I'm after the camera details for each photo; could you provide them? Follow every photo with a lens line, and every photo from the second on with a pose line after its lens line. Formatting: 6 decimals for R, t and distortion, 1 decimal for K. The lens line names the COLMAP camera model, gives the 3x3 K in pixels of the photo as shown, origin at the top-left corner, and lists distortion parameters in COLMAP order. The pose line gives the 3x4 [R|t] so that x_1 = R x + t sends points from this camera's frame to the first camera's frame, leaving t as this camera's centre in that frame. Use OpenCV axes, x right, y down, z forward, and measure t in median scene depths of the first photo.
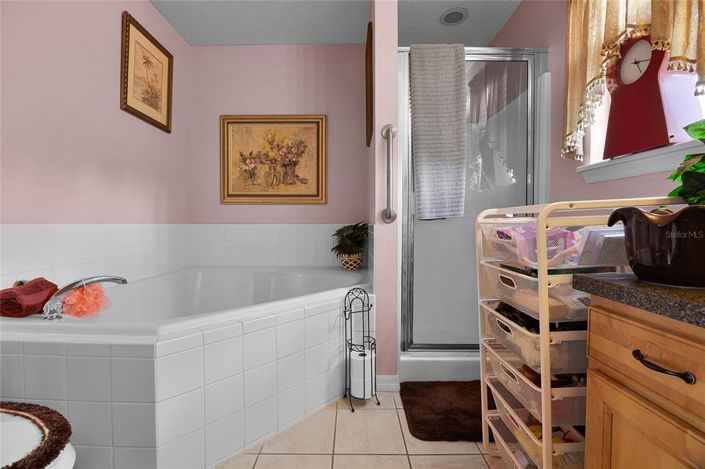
lens RADIAL K [[301.5, 0, 352.5], [0, 301.5, 234.5], [0, 0, 1]] dist [-0.014184, 0.000391]
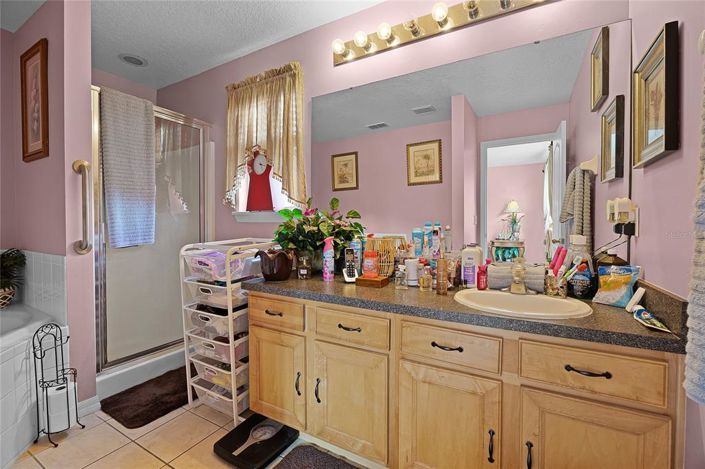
lens RADIAL K [[310.9, 0, 351.7], [0, 310.9, 225.3], [0, 0, 1]] dist [-0.014022, 0.000209]
pose [[0.481694, 0.001850, 0.876338, -0.483489], [0.023748, 0.999603, -0.015164, -0.130860], [-0.876018, 0.028116, 0.481459, -0.442656]]
